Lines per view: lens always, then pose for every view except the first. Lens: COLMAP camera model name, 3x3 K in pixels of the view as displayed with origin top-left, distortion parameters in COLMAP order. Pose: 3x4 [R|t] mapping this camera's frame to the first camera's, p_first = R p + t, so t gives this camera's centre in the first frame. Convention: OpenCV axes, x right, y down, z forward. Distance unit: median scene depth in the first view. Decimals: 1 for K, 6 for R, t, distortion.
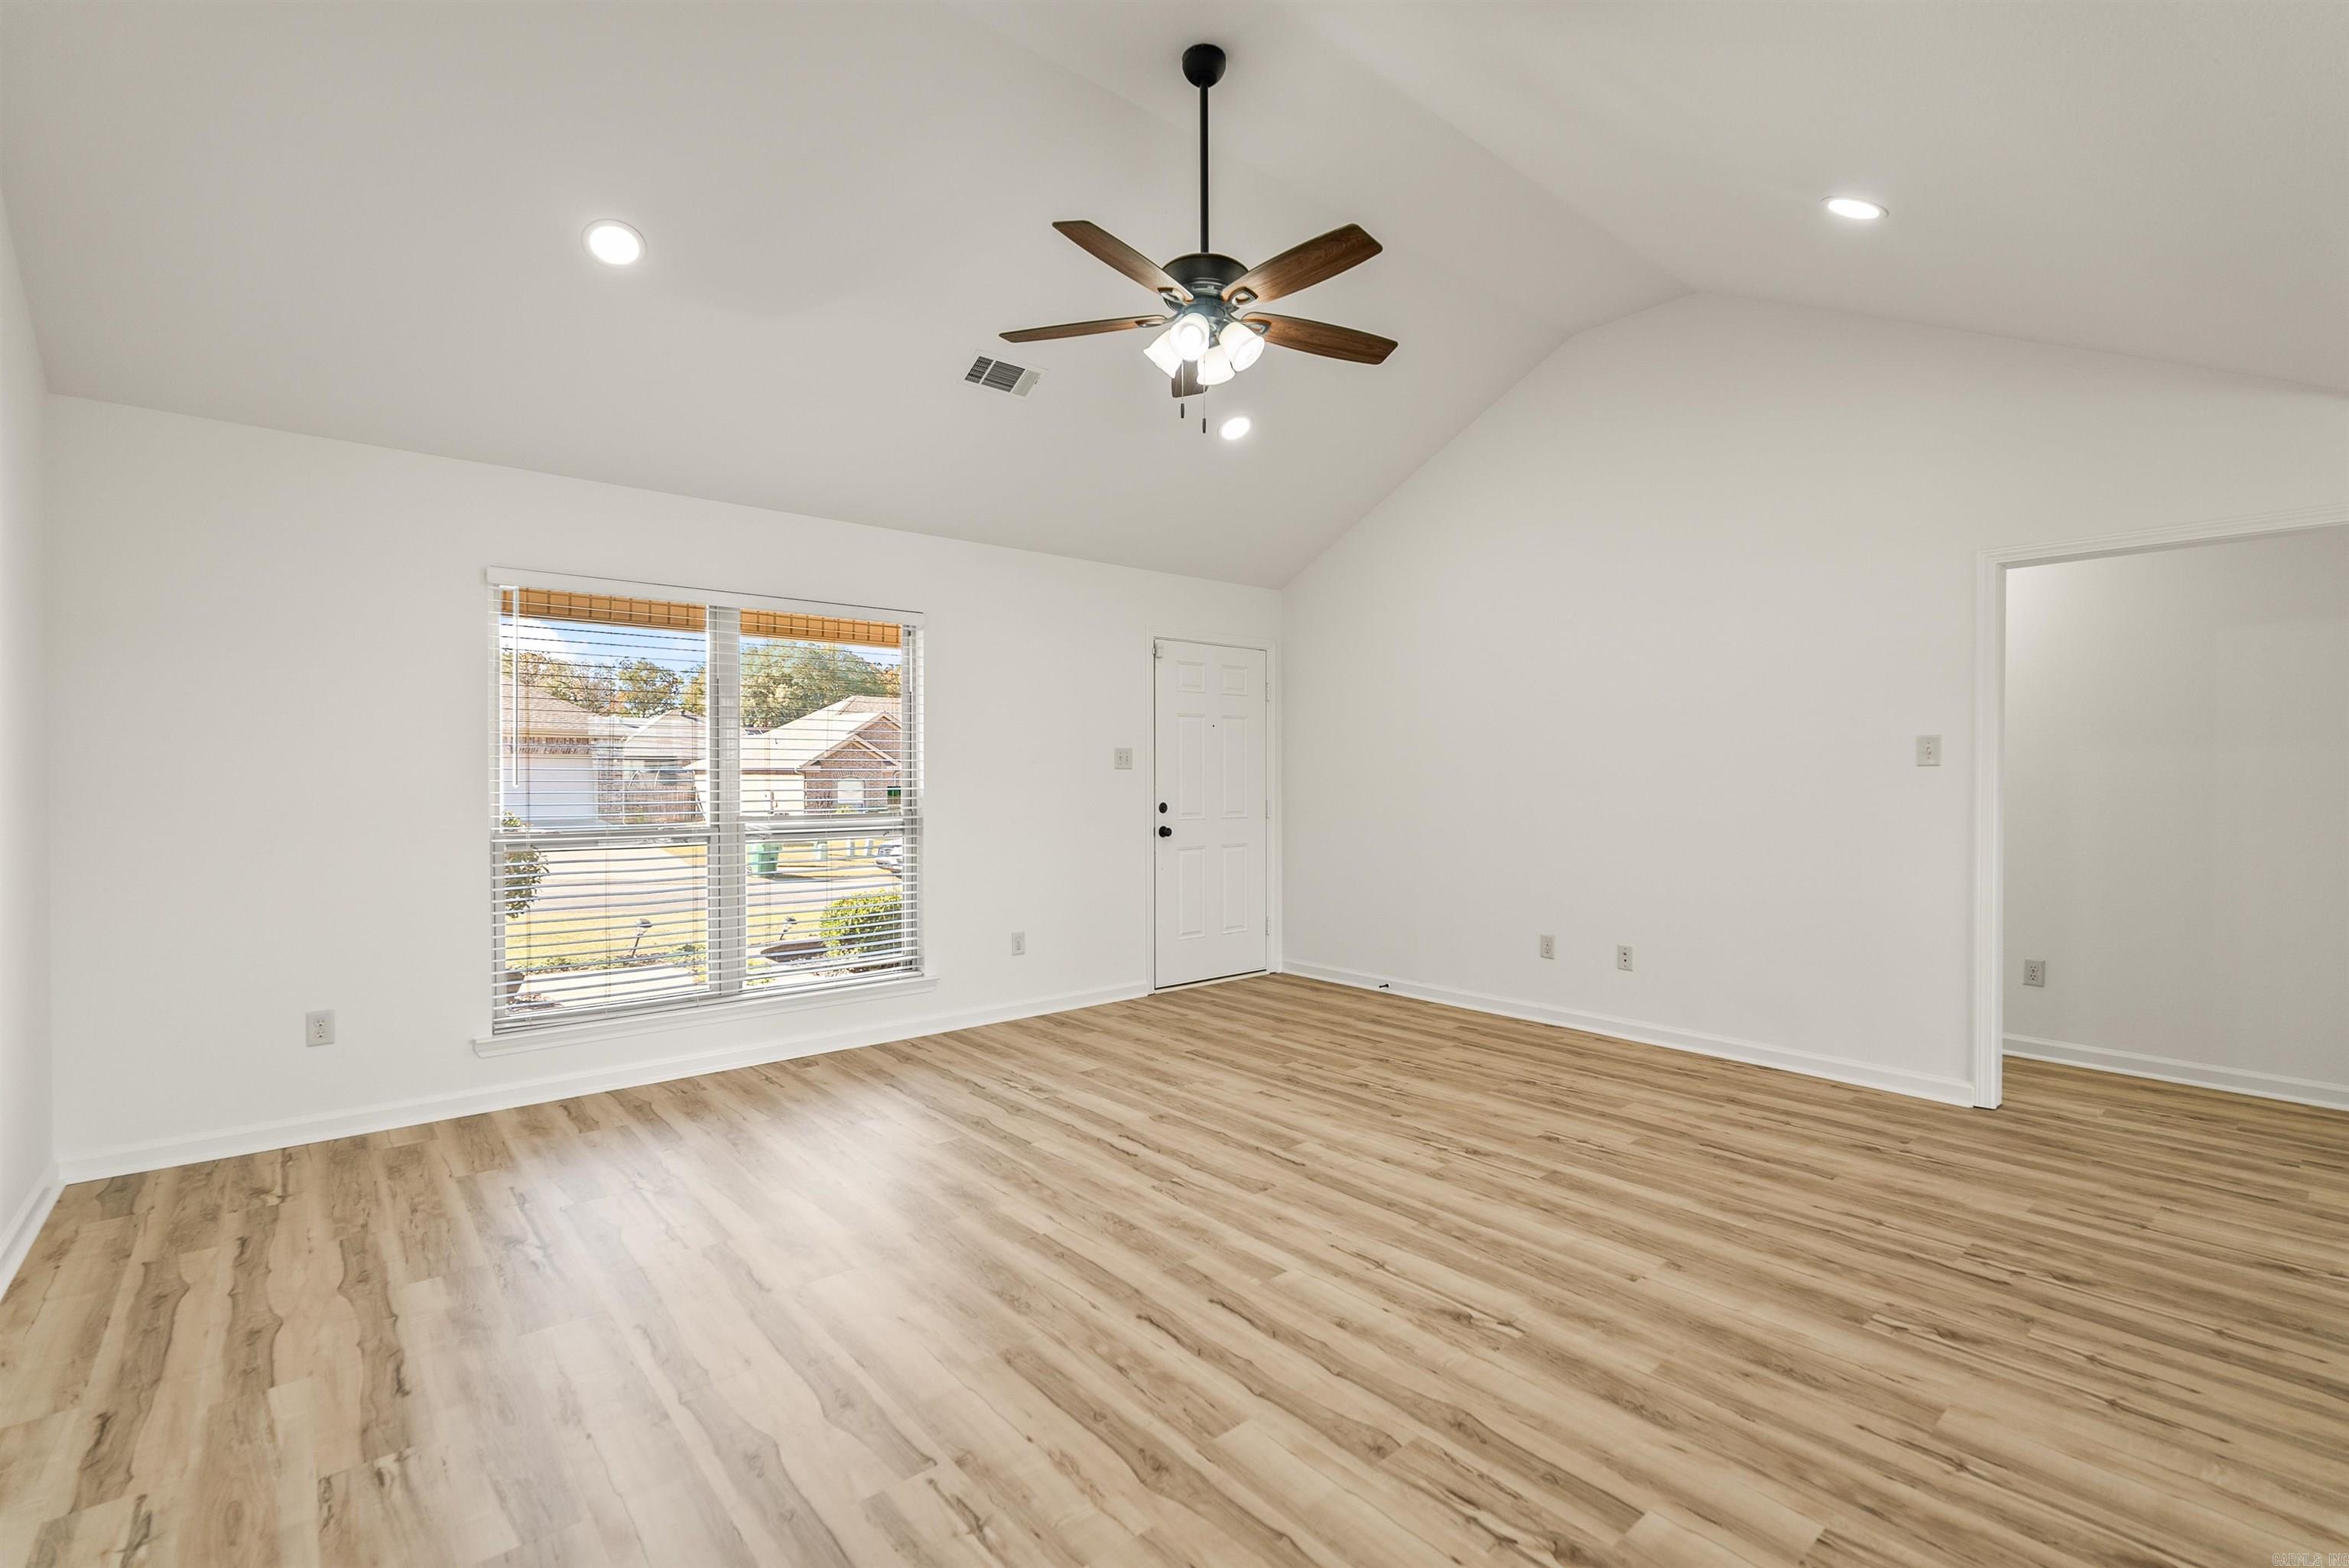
lens RADIAL K [[1049.6, 0, 1182.2], [0, 1049.6, 780.4], [0, 0, 1]] dist [-0.007938, 0.001505]
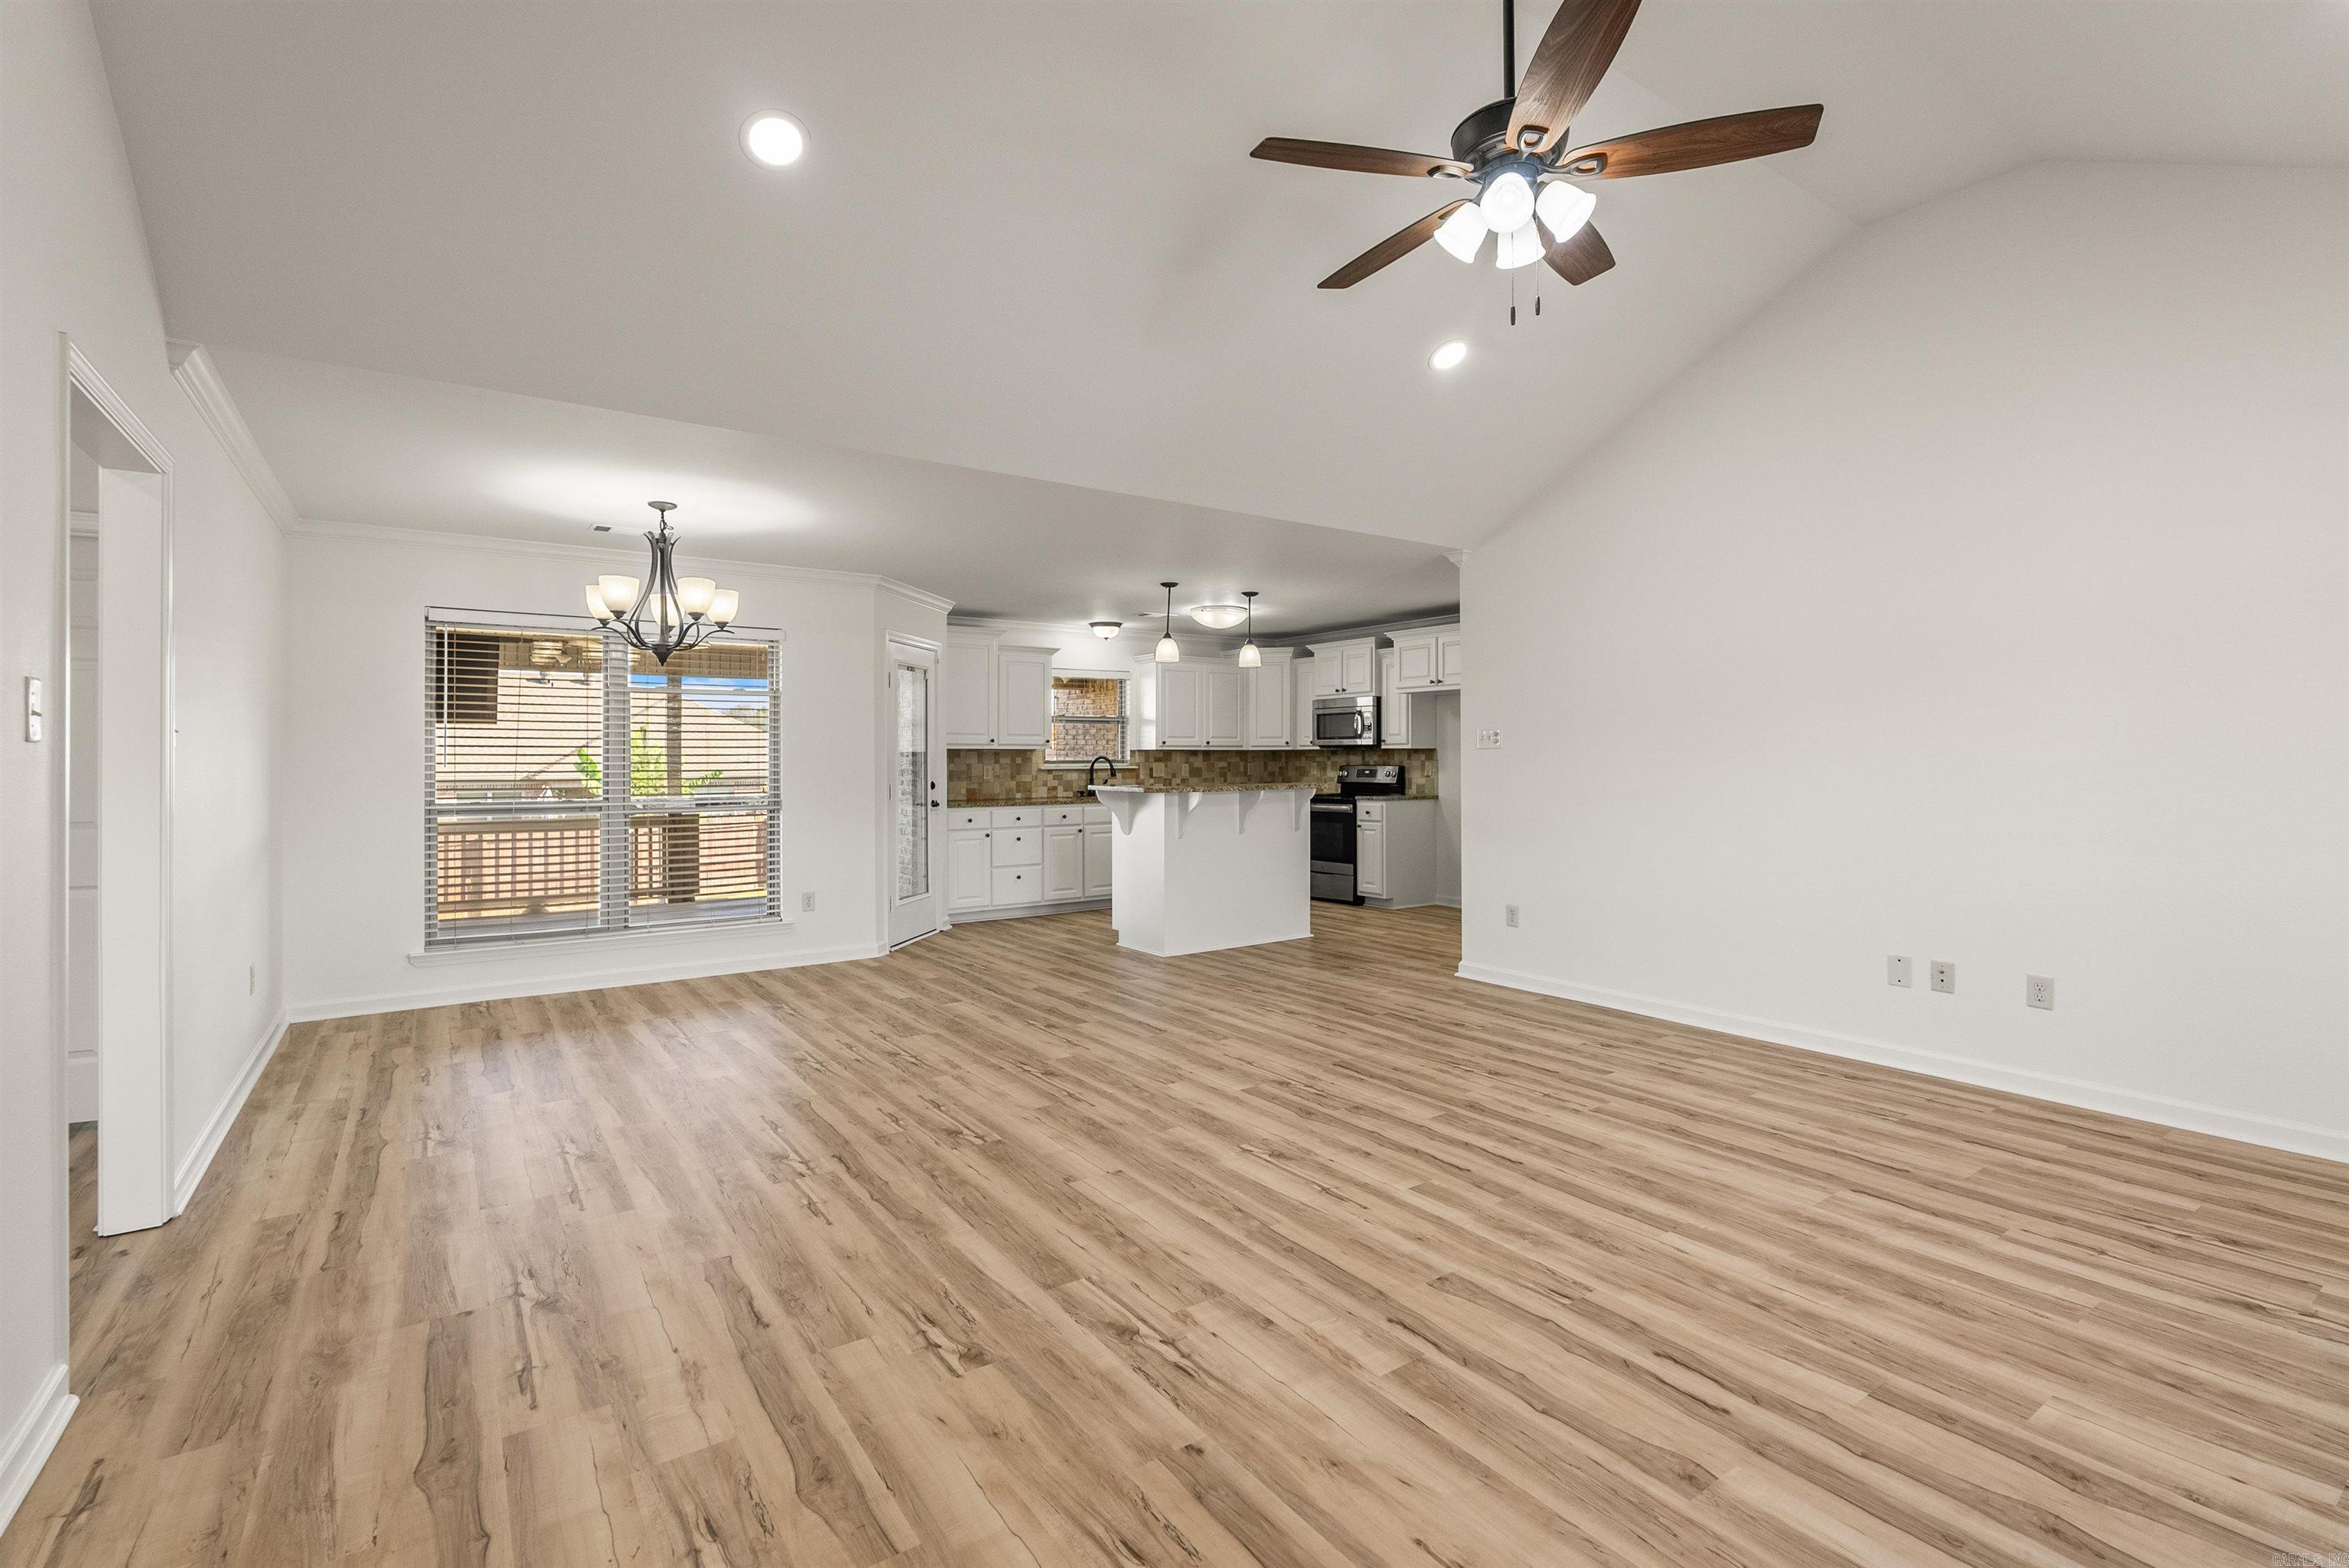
lens RADIAL K [[1049.6, 0, 1186.2], [0, 1049.6, 766.1], [0, 0, 1]] dist [-0.007938, 0.001505]
pose [[-0.995662, 0.003020, 0.092995, 0.188694], [0.004443, 0.999876, 0.015098, -0.008764], [-0.092938, 0.015446, -0.995552, 1.735002]]
